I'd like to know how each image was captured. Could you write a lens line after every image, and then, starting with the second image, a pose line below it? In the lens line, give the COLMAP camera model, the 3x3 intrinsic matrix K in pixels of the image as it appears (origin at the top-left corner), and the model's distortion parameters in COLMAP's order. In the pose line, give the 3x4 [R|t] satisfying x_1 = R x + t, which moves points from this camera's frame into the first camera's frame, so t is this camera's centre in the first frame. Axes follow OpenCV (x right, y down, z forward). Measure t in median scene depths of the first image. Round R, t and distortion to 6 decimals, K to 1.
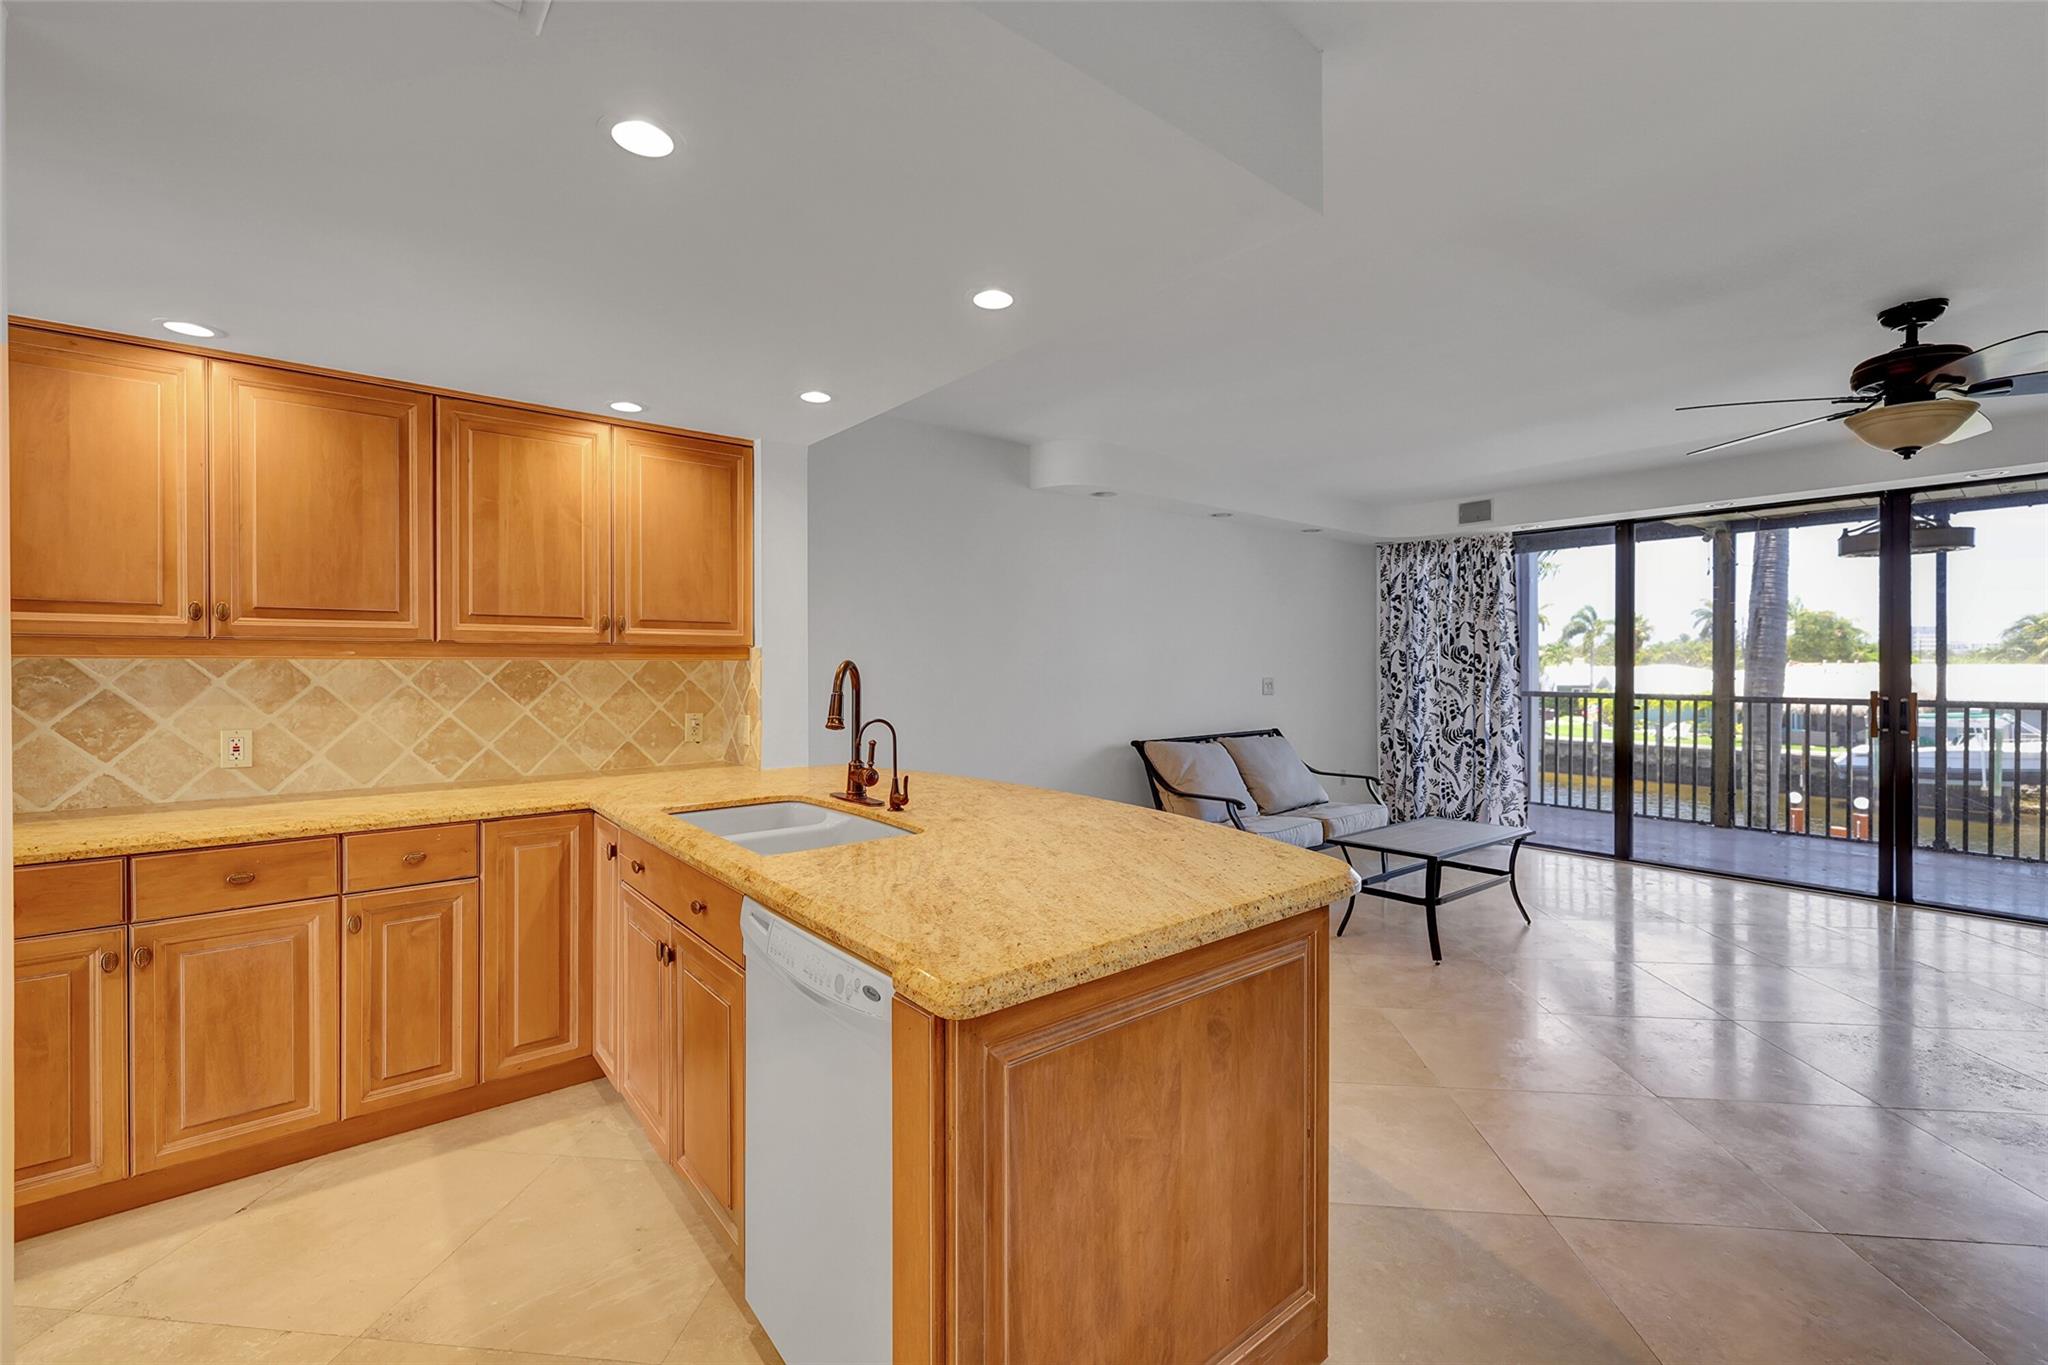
lens RADIAL K [[853.7, 0, 1023.3], [0, 853.7, 666.9], [0, 0, 1]] dist [-0.001672, -0.001189]
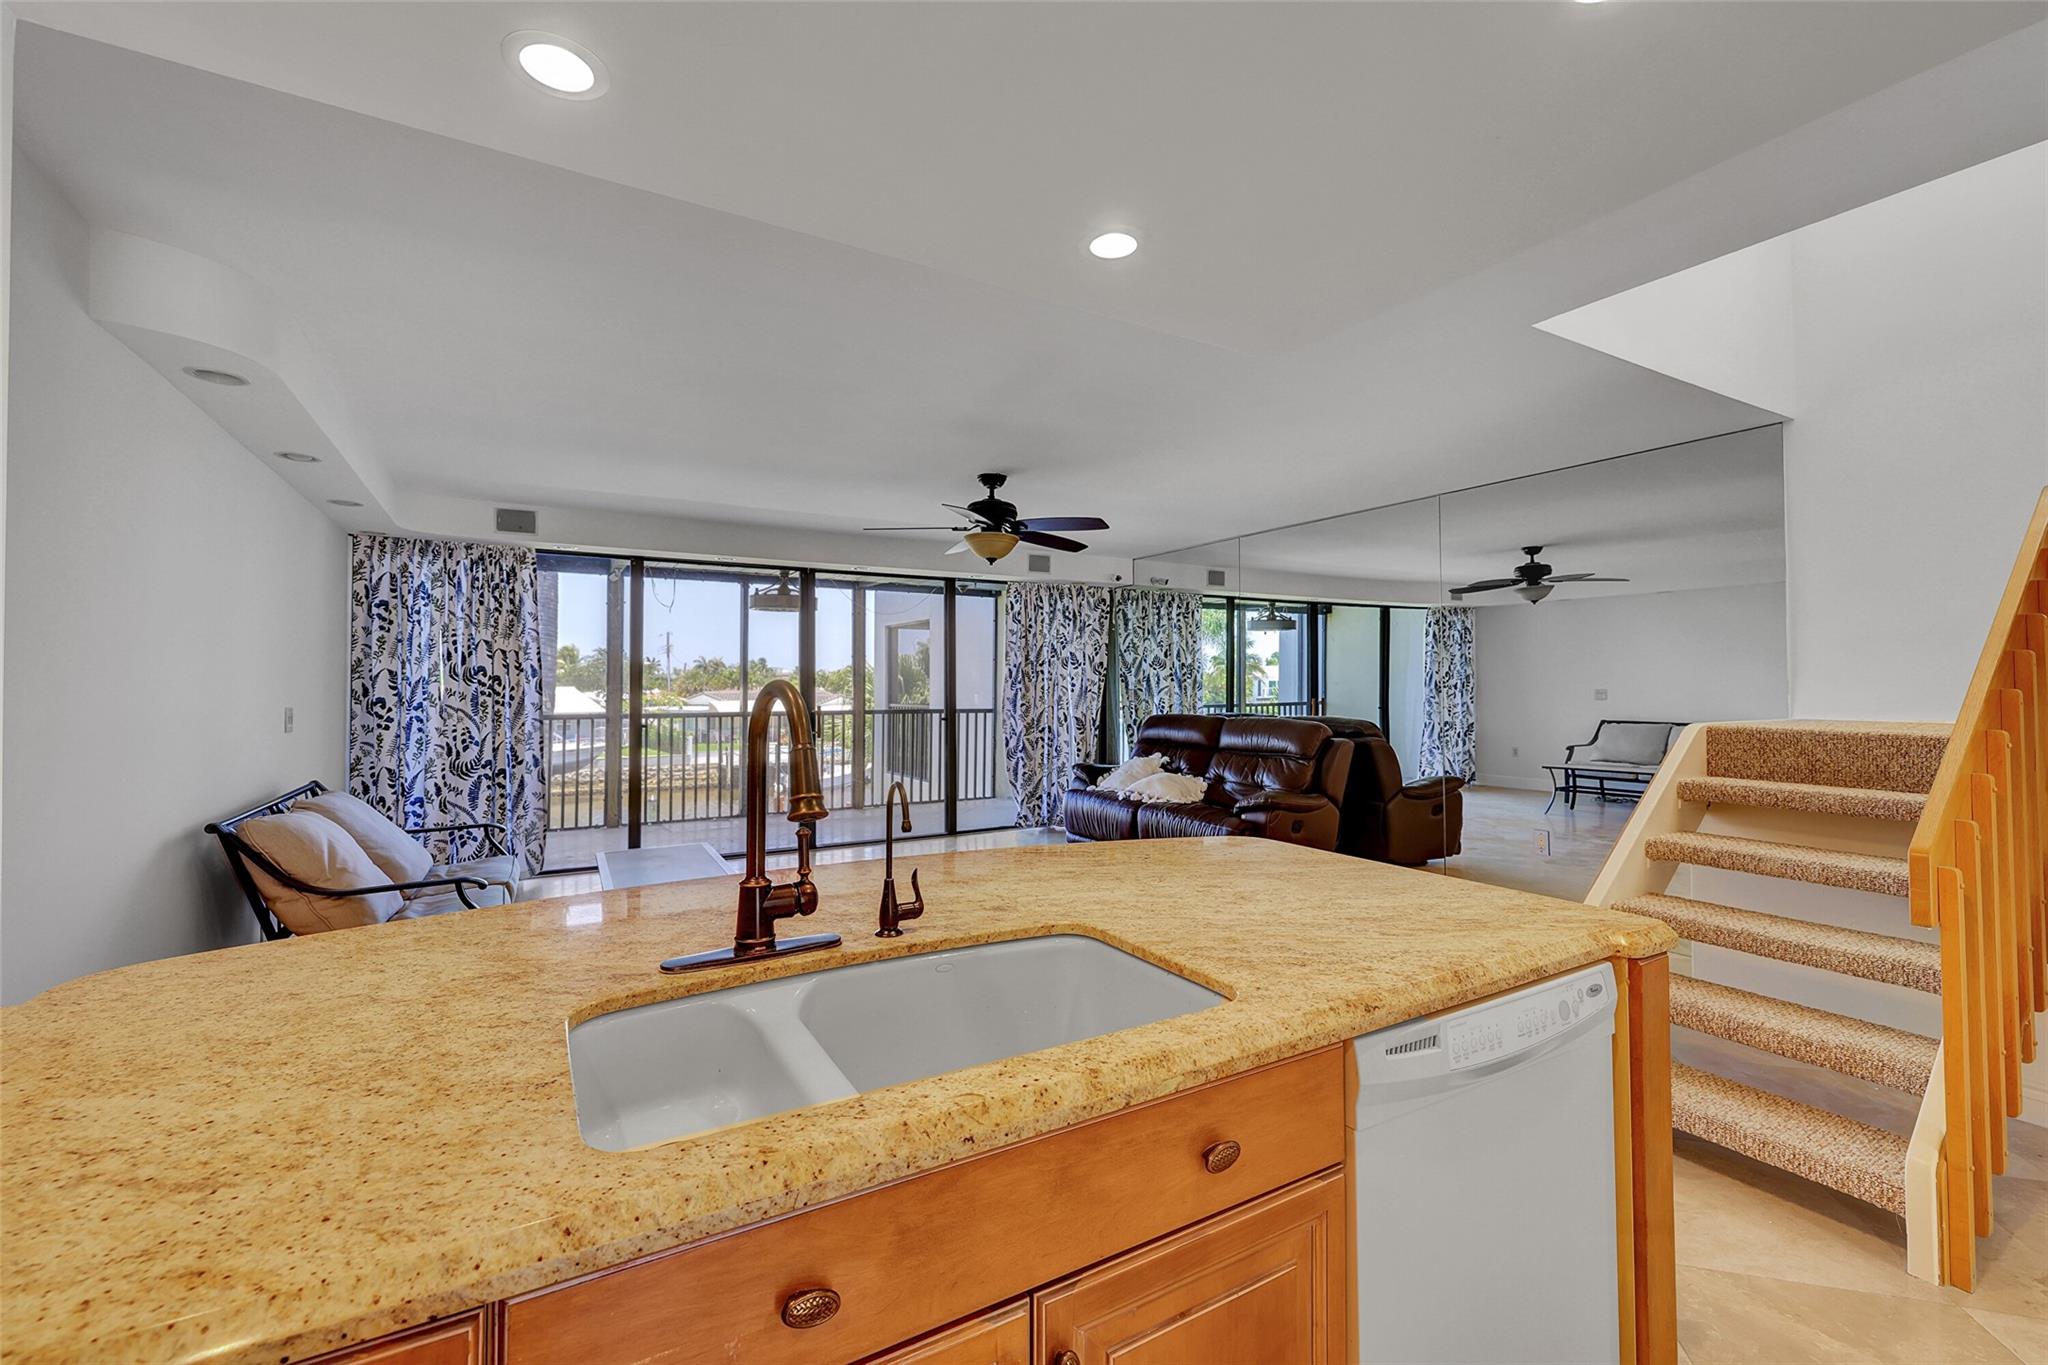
lens RADIAL K [[853.7, 0, 1019.6], [0, 853.7, 669.5], [0, 0, 1]] dist [-0.001672, -0.001189]
pose [[0.160102, 0.020470, 0.986888, -0.273461], [0.001680, 0.999778, -0.021010, -0.001771], [-0.987099, 0.005022, 0.160032, 0.305528]]
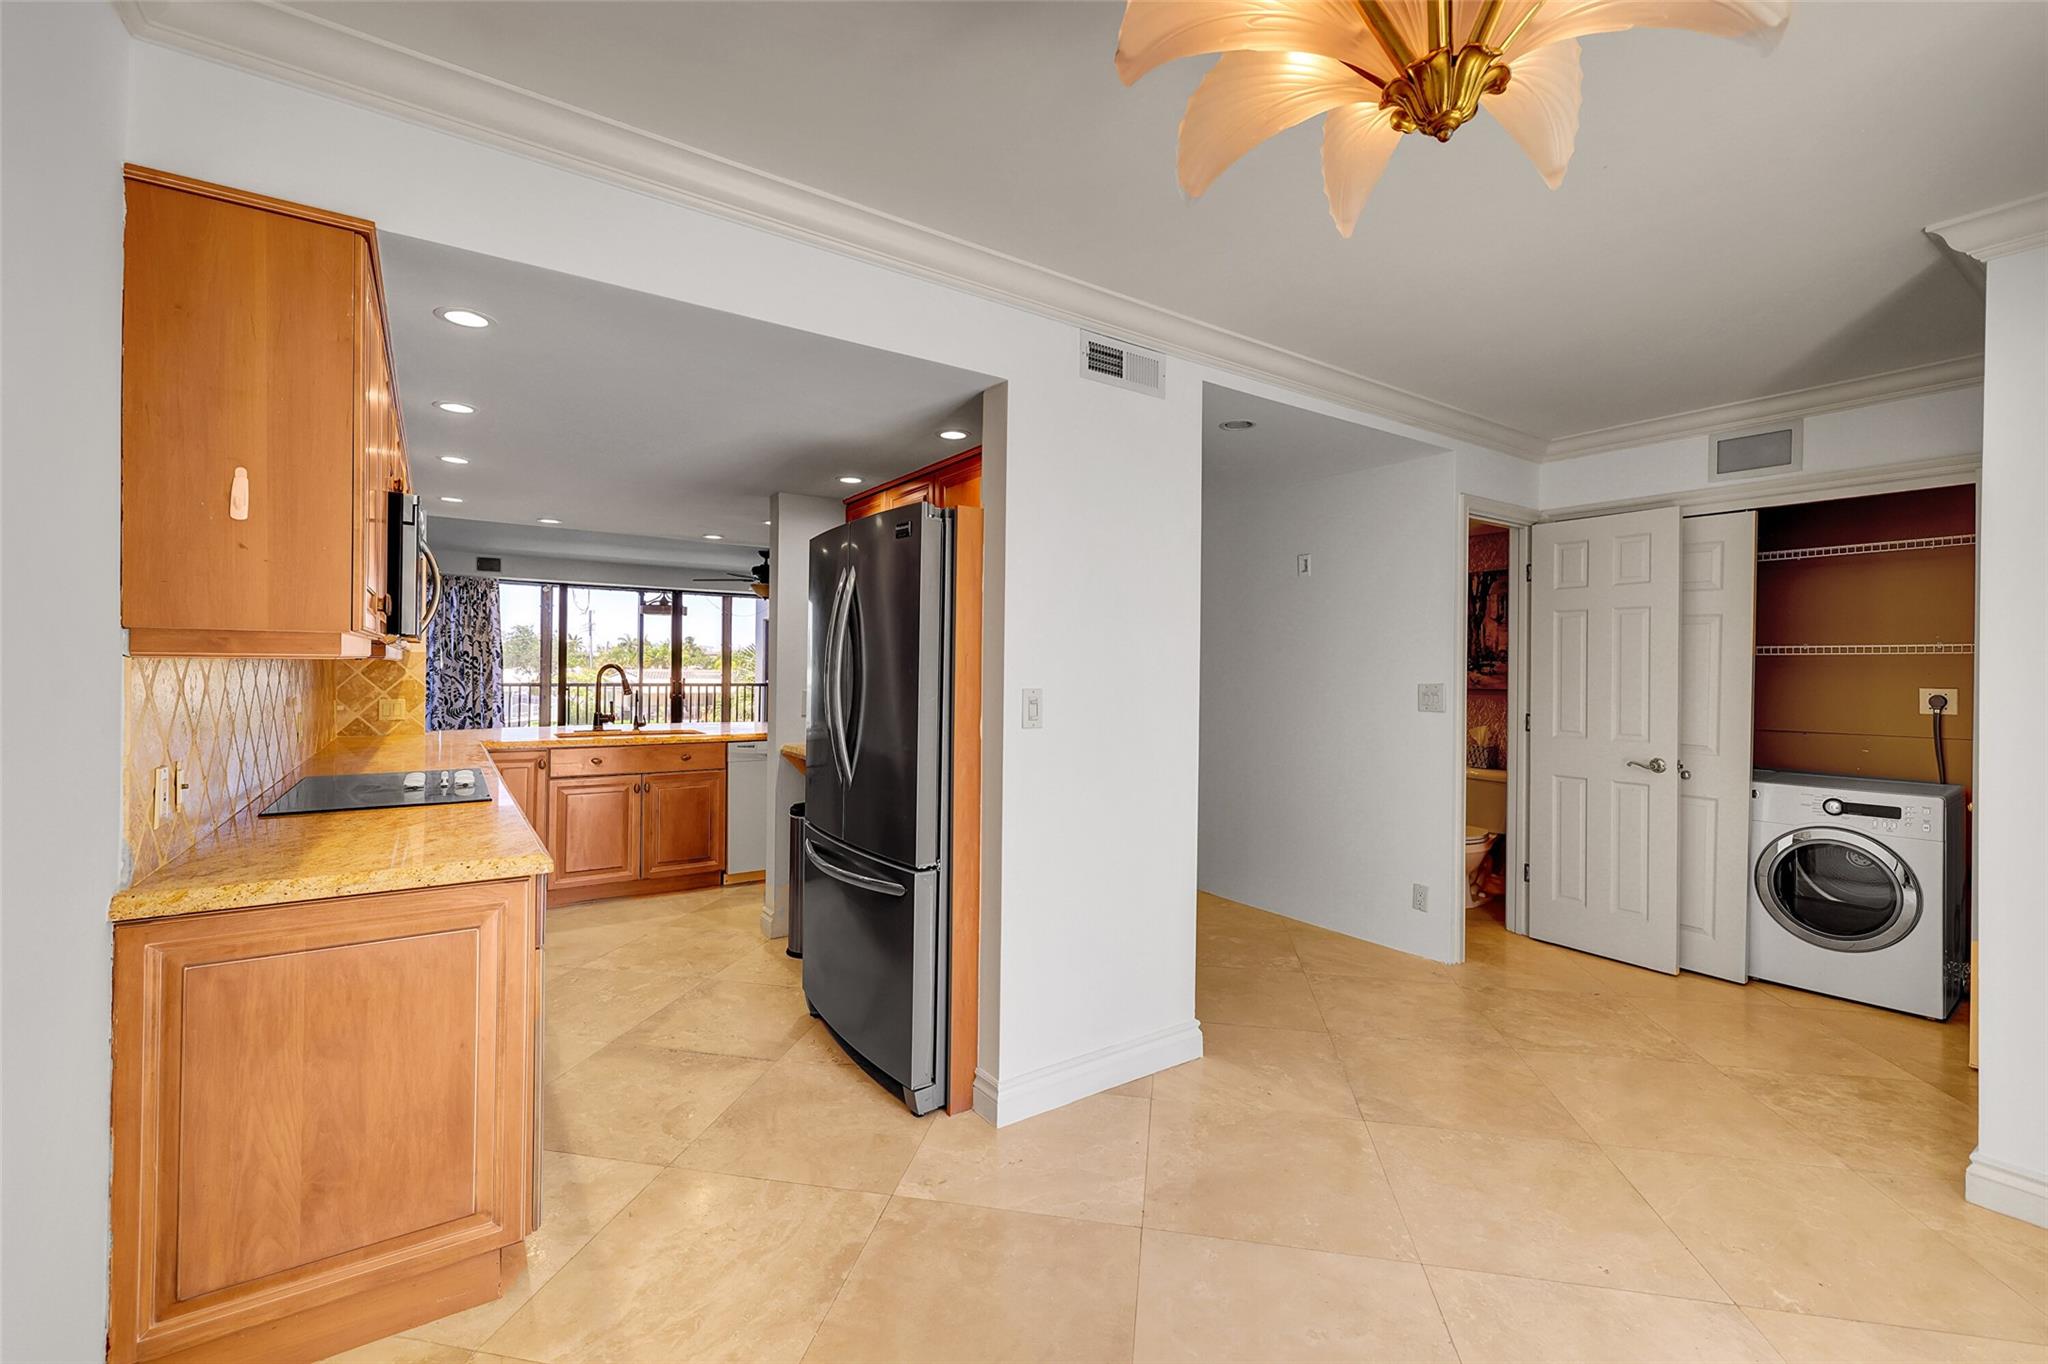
lens RADIAL K [[853.7, 0, 1024.3], [0, 853.7, 671.9], [0, 0, 1]] dist [-0.001672, -0.001189]
pose [[0.082298, -0.000581, 0.996608, -0.877650], [-0.011261, 0.999935, 0.001513, -0.001798], [-0.996544, -0.011348, 0.082286, -0.082766]]
